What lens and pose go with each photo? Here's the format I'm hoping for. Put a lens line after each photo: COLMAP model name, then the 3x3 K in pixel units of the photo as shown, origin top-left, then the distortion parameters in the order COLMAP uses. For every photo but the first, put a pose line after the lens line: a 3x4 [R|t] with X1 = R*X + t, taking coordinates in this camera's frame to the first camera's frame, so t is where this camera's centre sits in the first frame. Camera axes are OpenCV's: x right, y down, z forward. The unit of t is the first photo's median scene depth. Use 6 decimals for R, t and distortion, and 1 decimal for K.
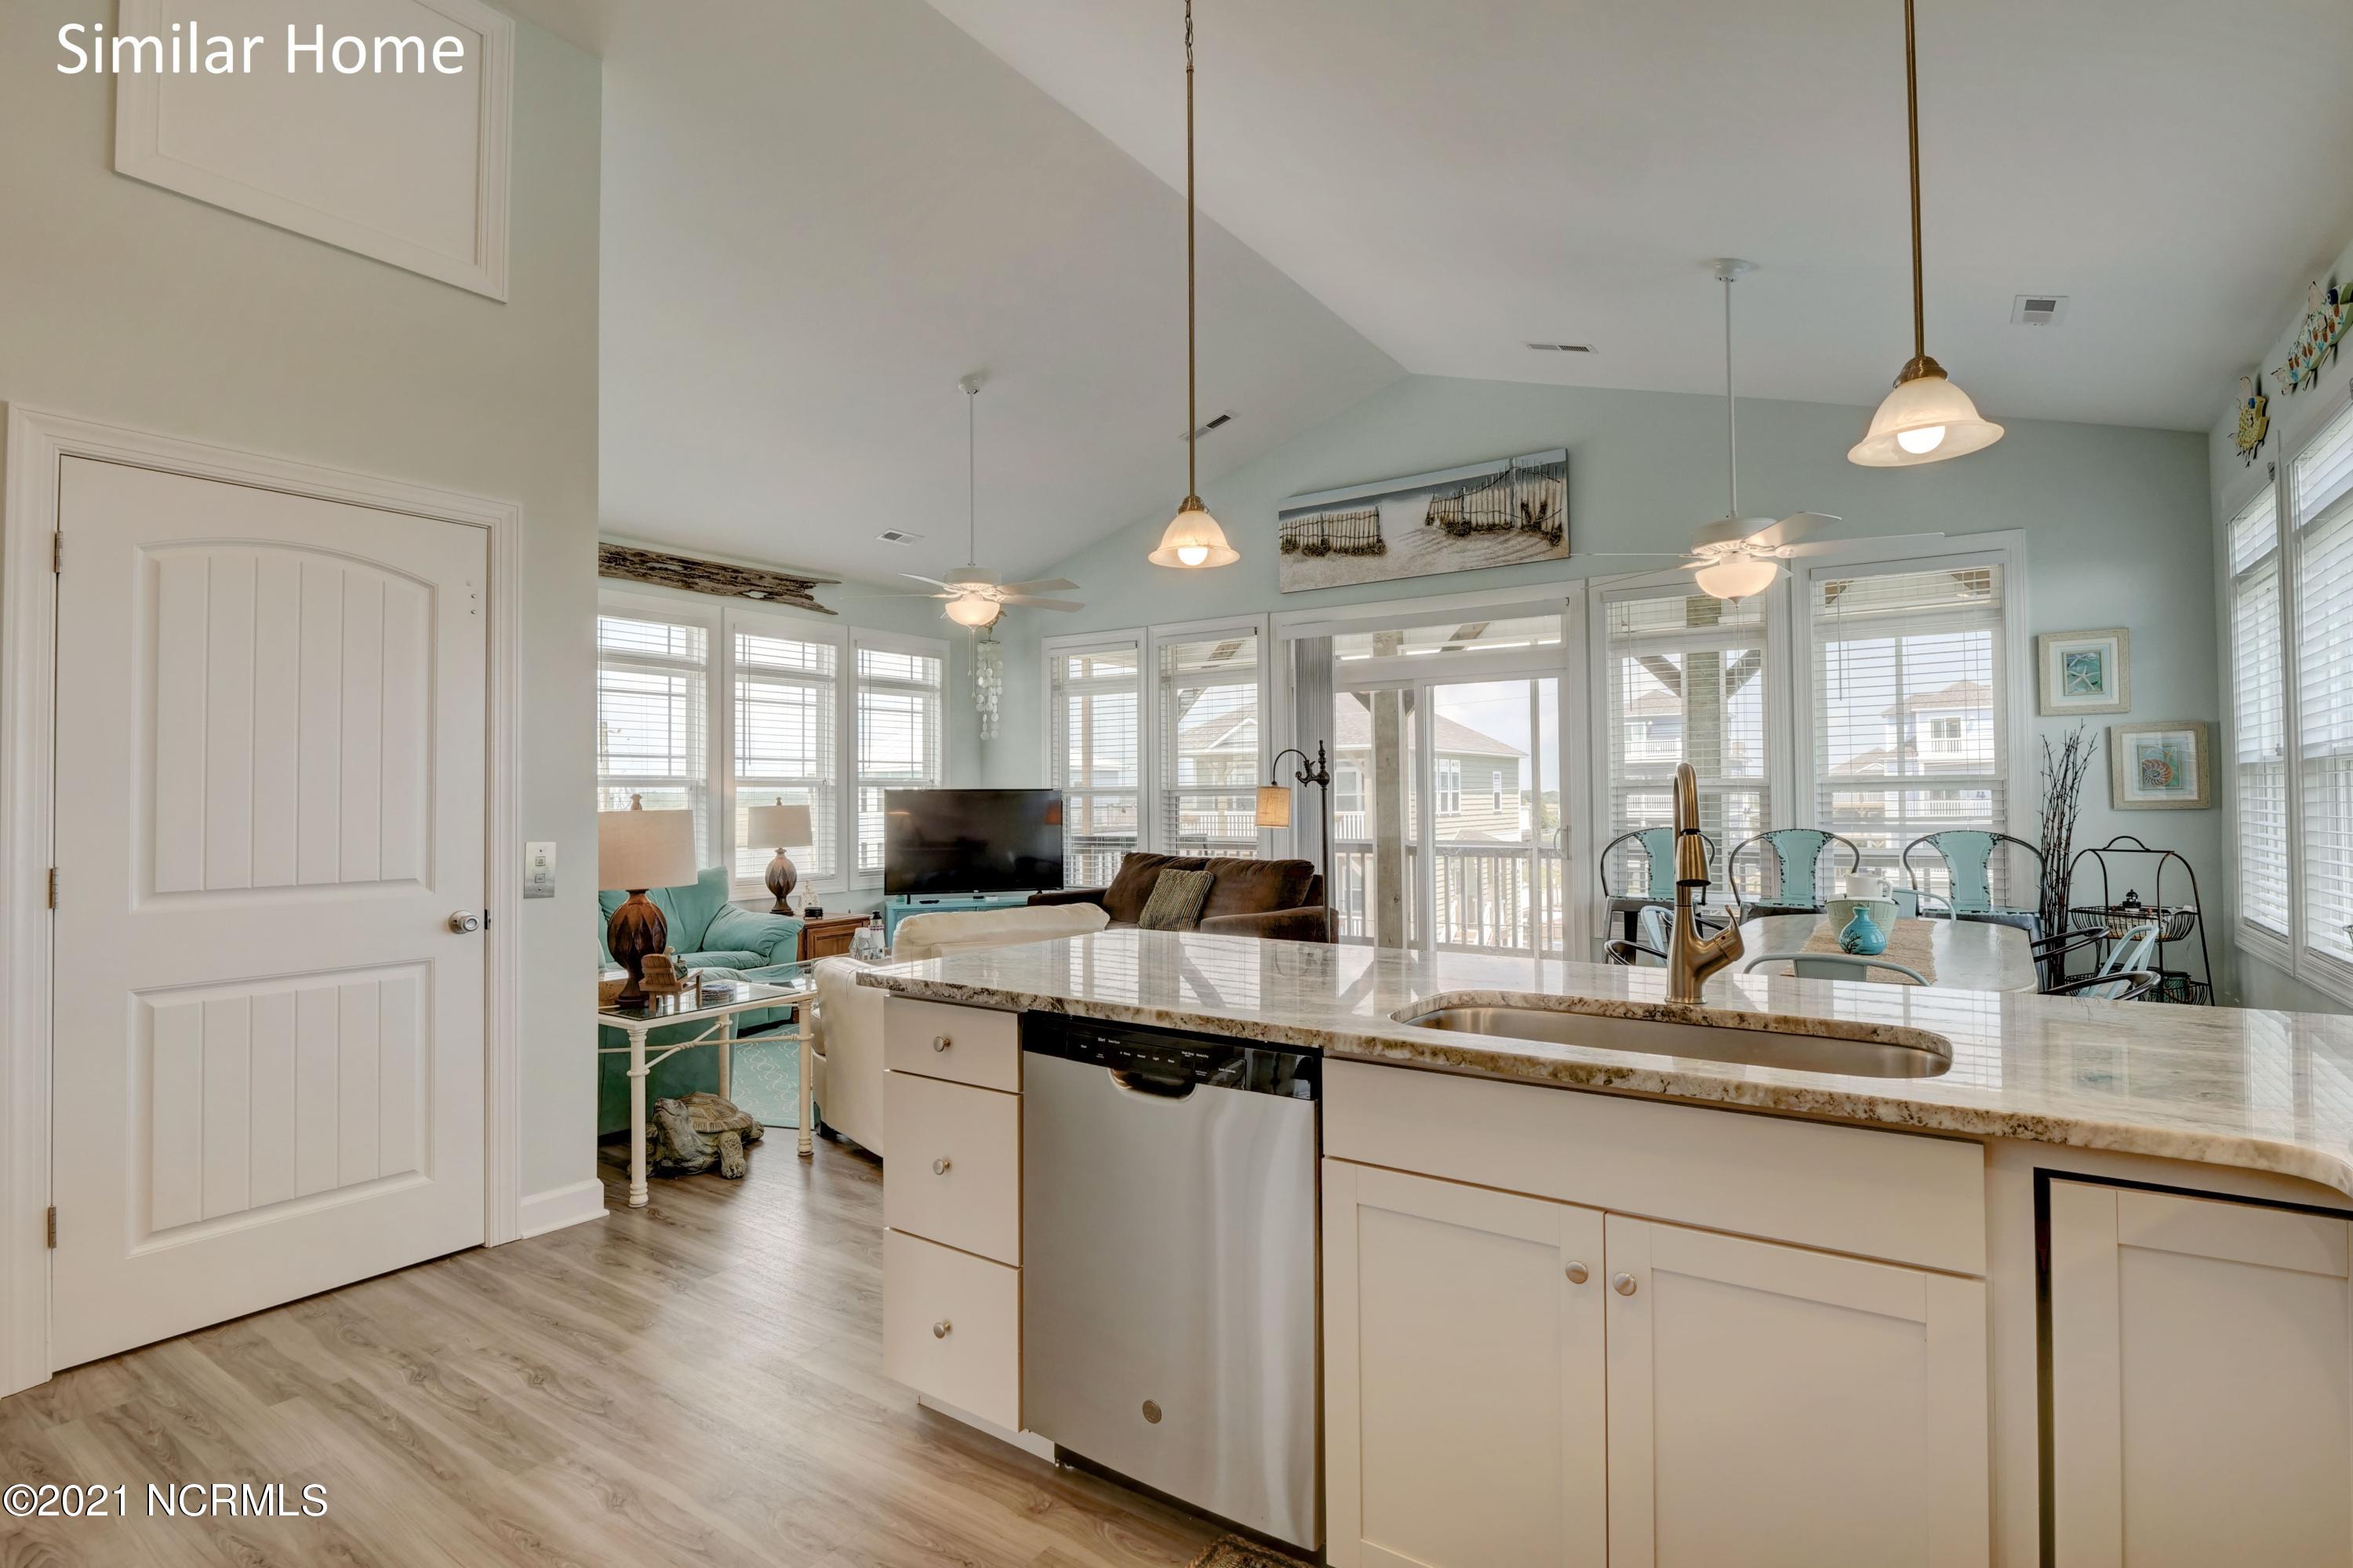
lens RADIAL K [[1128.6, 0, 1174.6], [0, 1128.6, 790.7], [0, 0, 1]] dist [0.000276, -0.000096]
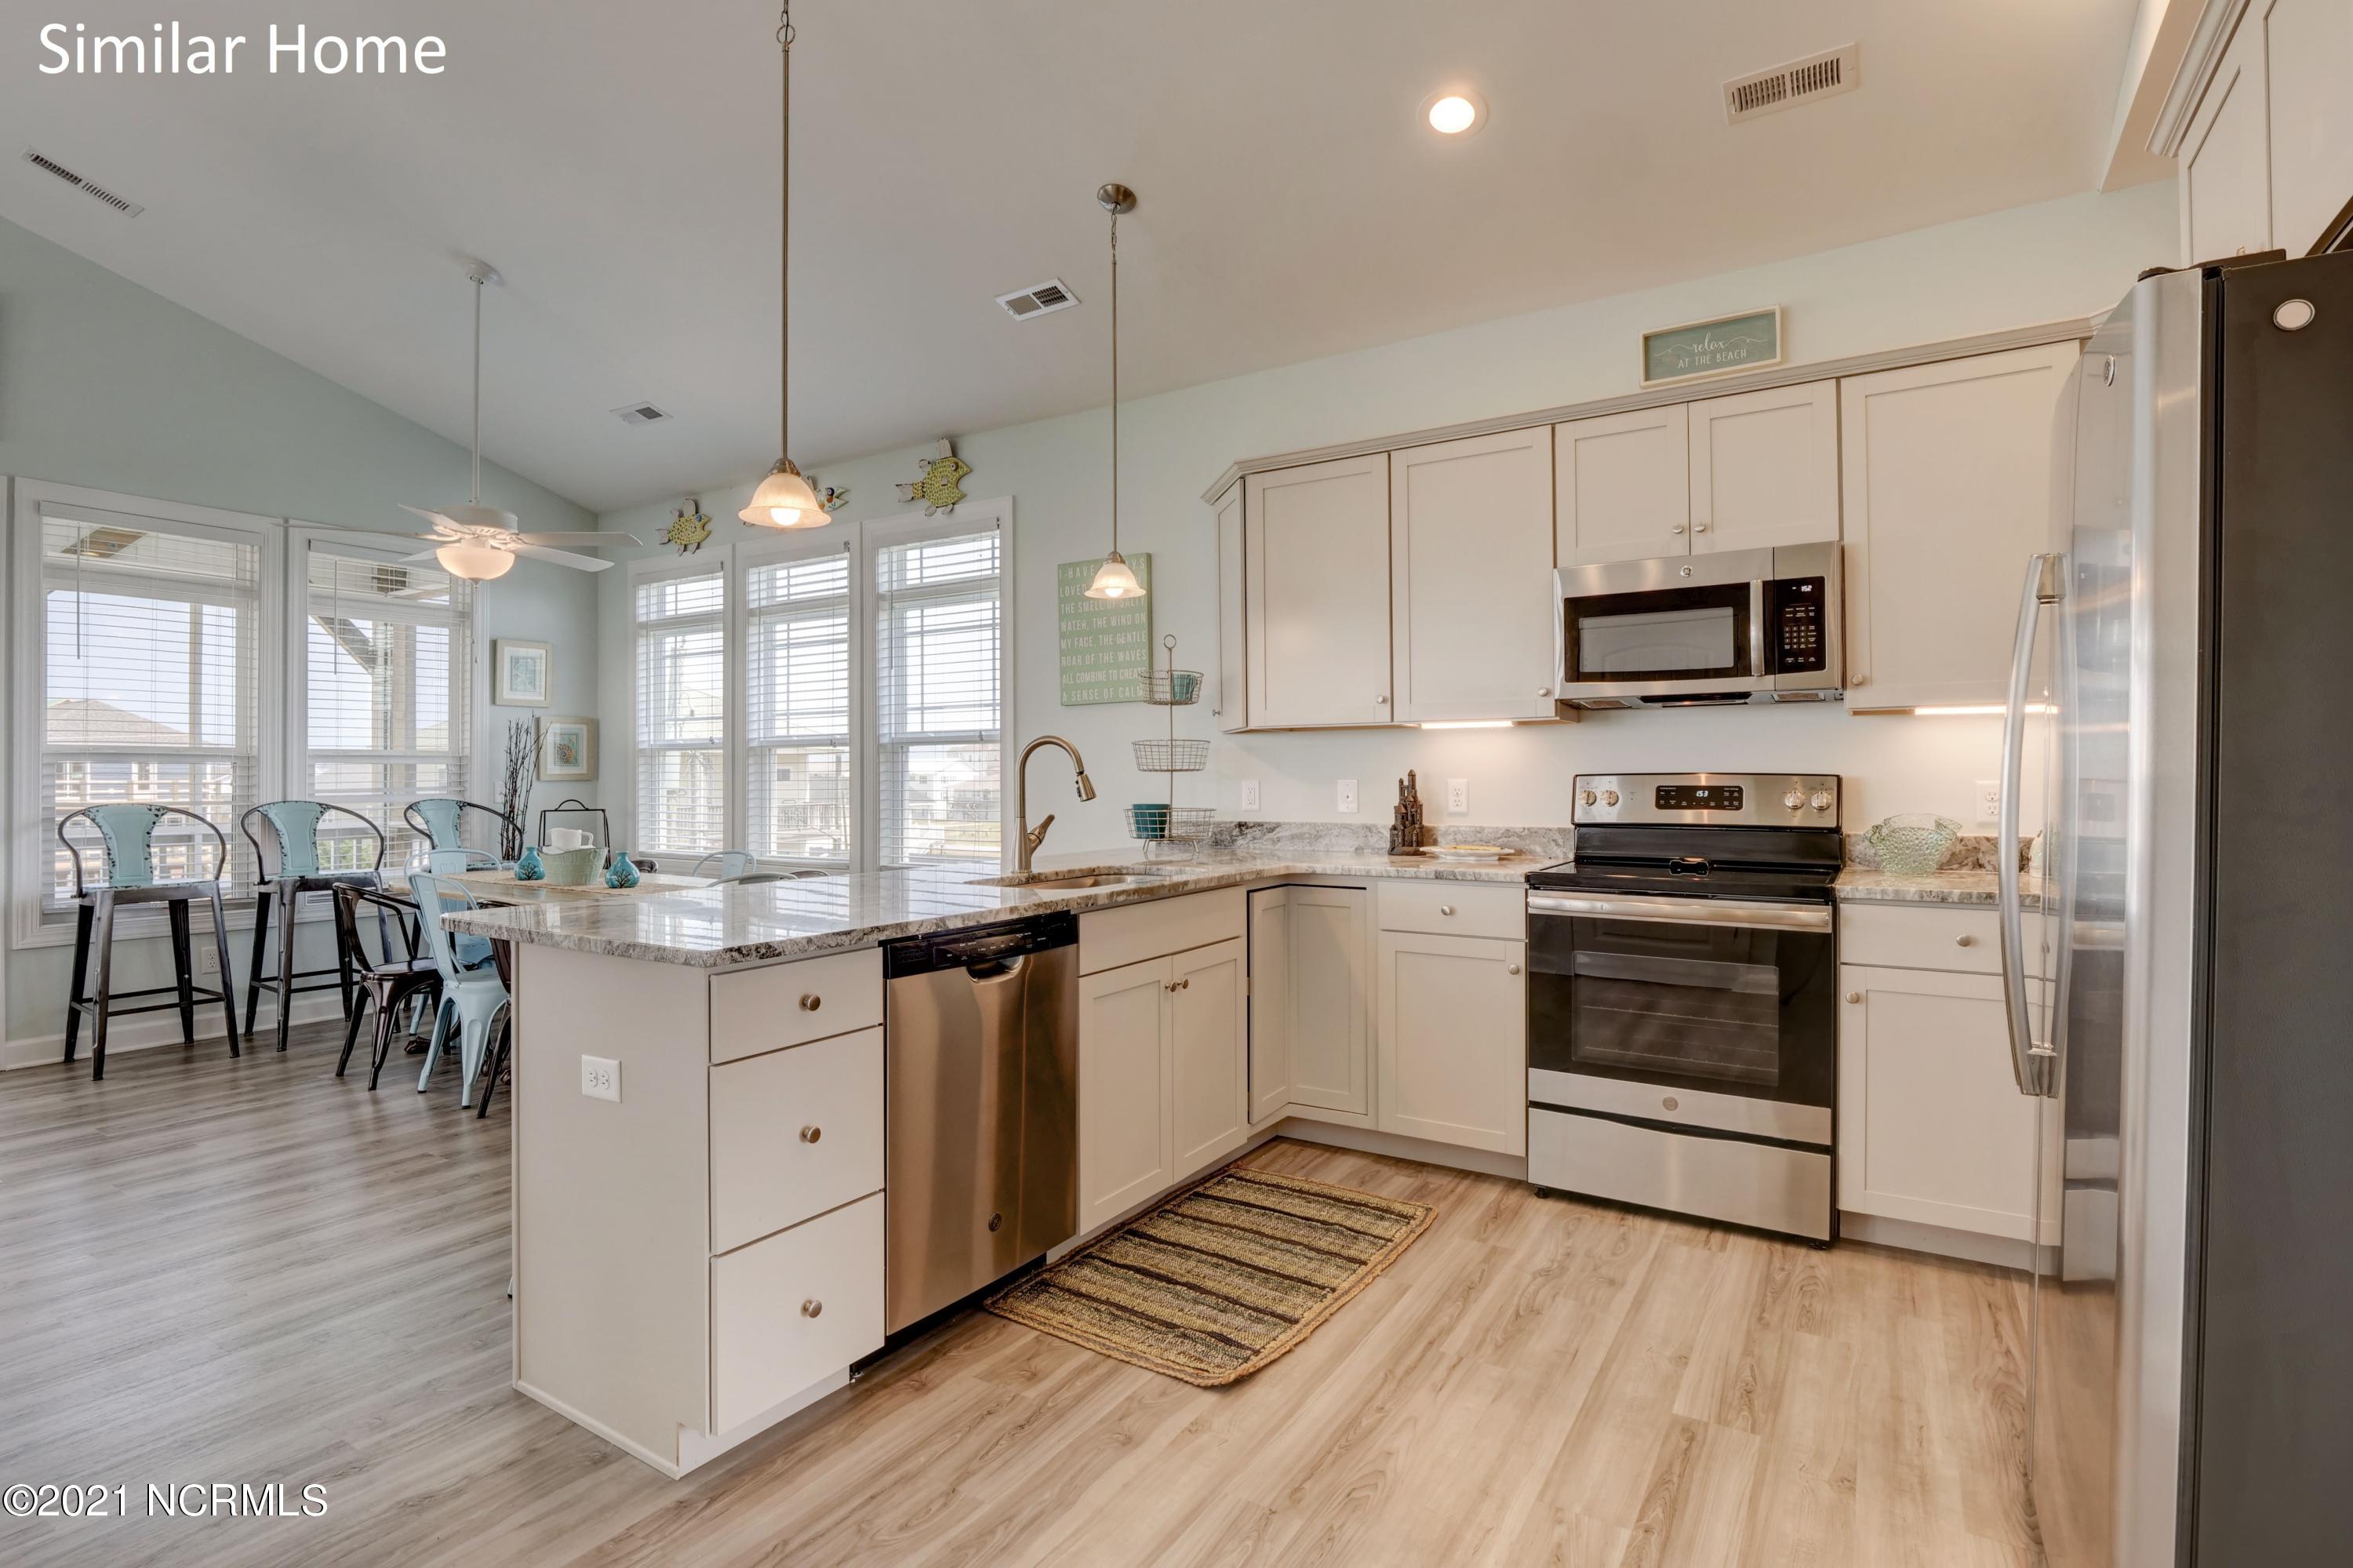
lens RADIAL K [[1092.8, 0, 1168.4], [0, 1092.8, 771.1], [0, 0, 1]] dist [0.001076, -0.000178]
pose [[-0.027016, 0.011984, 0.999563, -1.108983], [-0.006413, 0.999905, -0.012161, 0.042687], [-0.999614, -0.006739, -0.026936, 0.726916]]
